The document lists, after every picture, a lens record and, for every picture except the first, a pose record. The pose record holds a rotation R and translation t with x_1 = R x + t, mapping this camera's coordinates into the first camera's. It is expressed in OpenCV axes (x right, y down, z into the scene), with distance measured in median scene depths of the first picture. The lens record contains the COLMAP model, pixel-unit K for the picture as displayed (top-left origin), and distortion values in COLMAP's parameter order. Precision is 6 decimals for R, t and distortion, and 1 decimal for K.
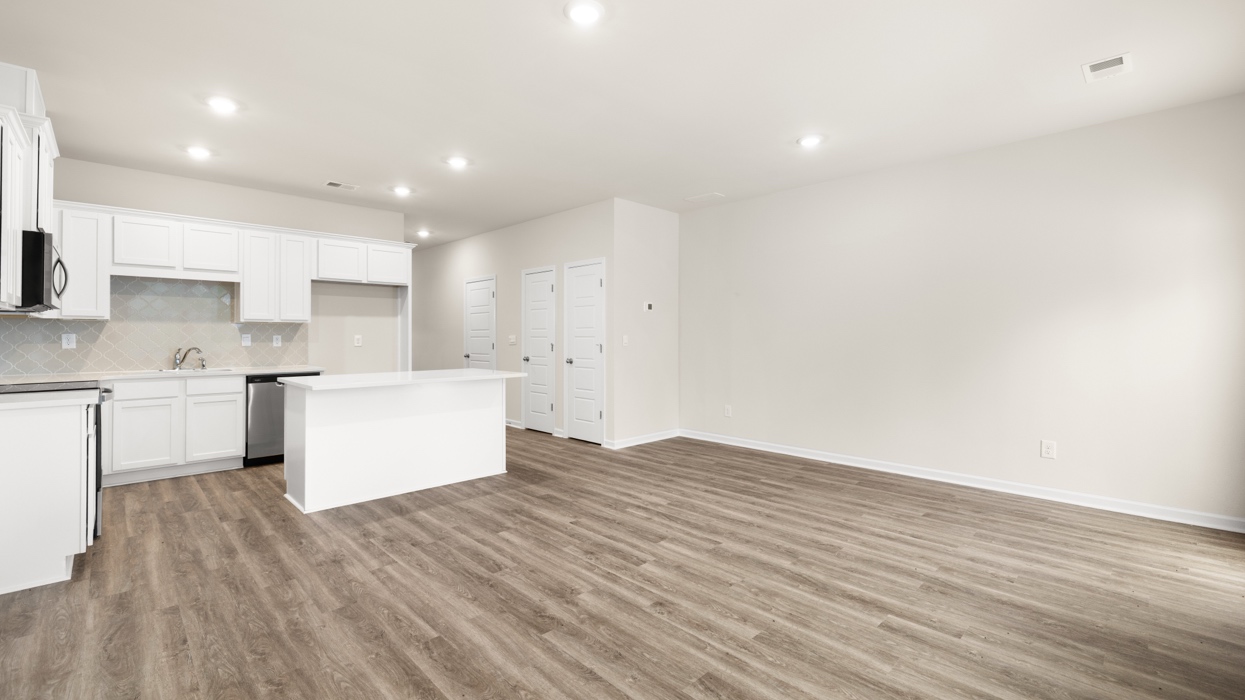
lens RADIAL K [[525.8, 0, 618.1], [0, 525.8, 330.1], [0, 0, 1]] dist [-0.000635, -0.000811]
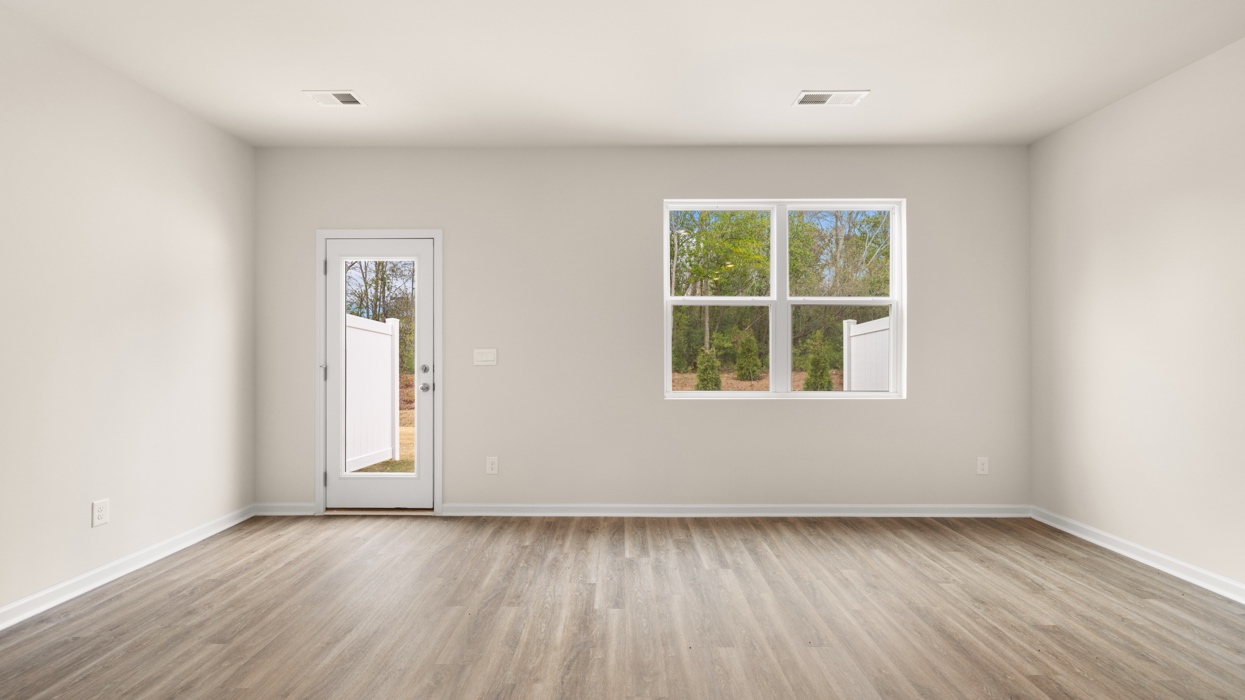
lens RADIAL K [[525.8, 0, 614.1], [0, 525.8, 349.5], [0, 0, 1]] dist [-0.000635, -0.000811]
pose [[-0.717544, 0.000279, 0.696513, -0.156085], [-0.012735, 0.999828, -0.013519, 0.012543], [-0.696397, -0.018571, -0.717417, 1.025233]]
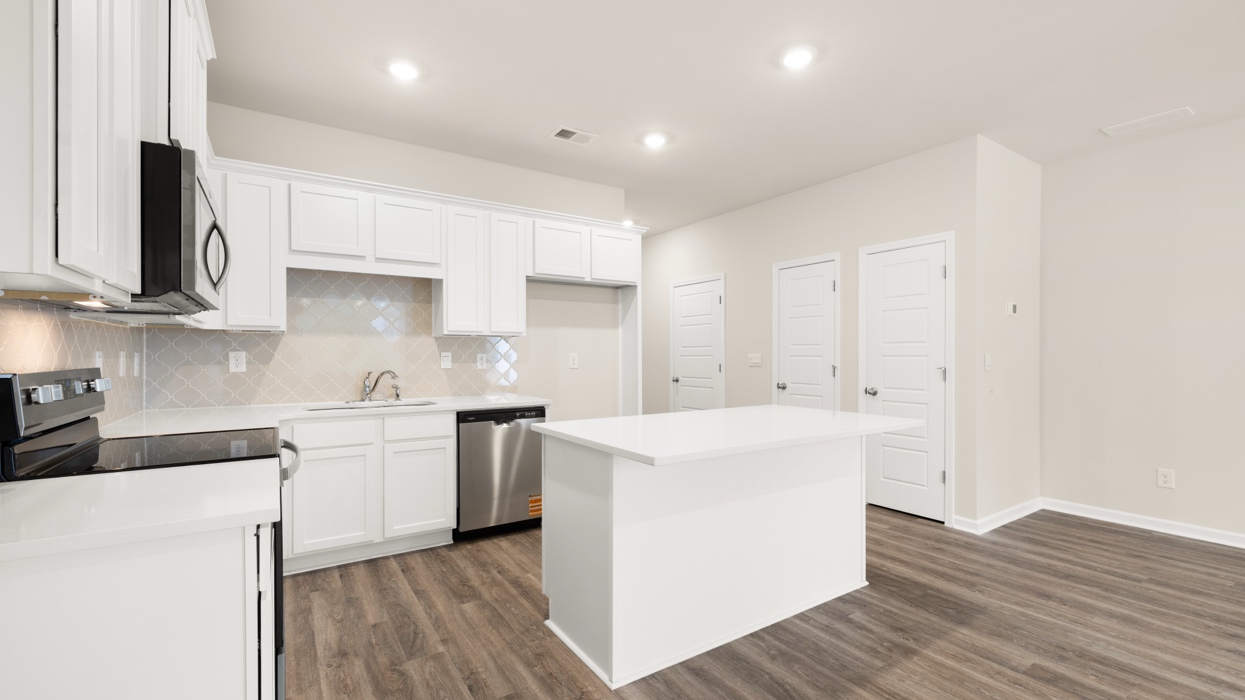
lens RADIAL K [[525.8, 0, 625.5], [0, 525.8, 355.5], [0, 0, 1]] dist [-0.000635, -0.000811]
pose [[0.982885, 0.000127, -0.184218, -0.440804], [0.002240, 0.999918, 0.012640, 0.005191], [0.184204, -0.012837, 0.982804, 0.440186]]
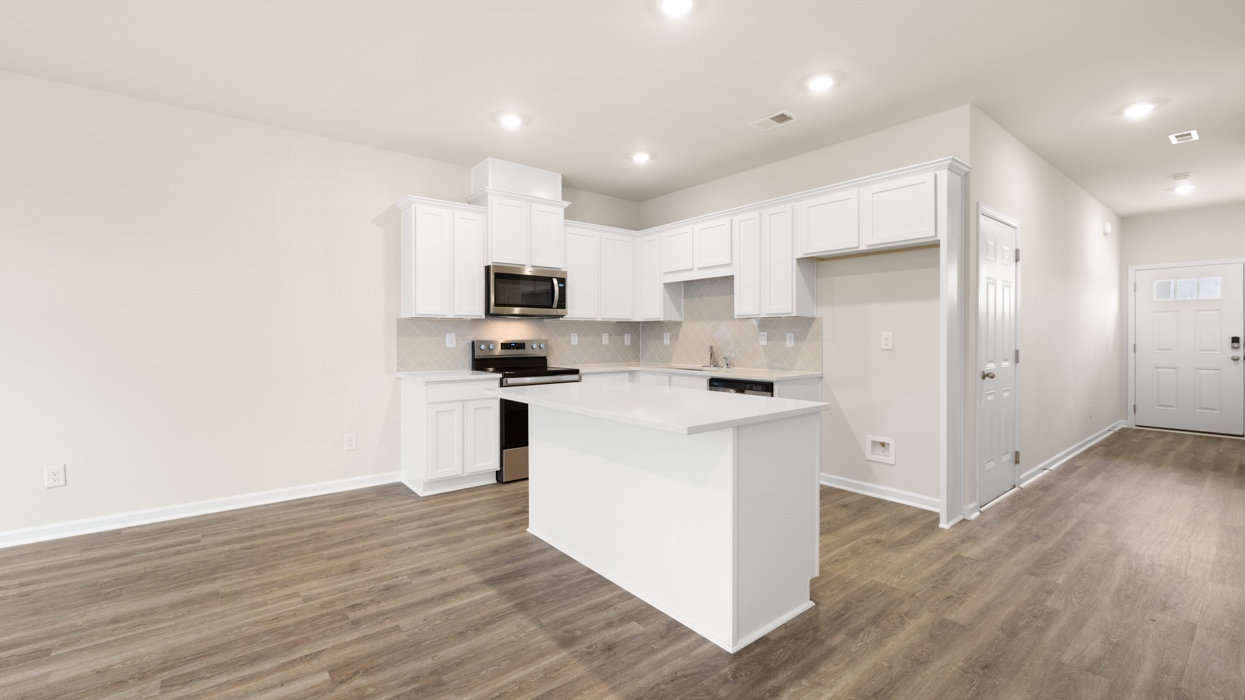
lens RADIAL K [[525.8, 0, 617.6], [0, 525.8, 335.4], [0, 0, 1]] dist [-0.000635, -0.000811]
pose [[-0.097085, 0.001045, -0.995276, 0.262611], [0.013203, 0.999913, -0.000238, 0.013989], [0.995188, -0.013164, -0.097091, 1.131661]]
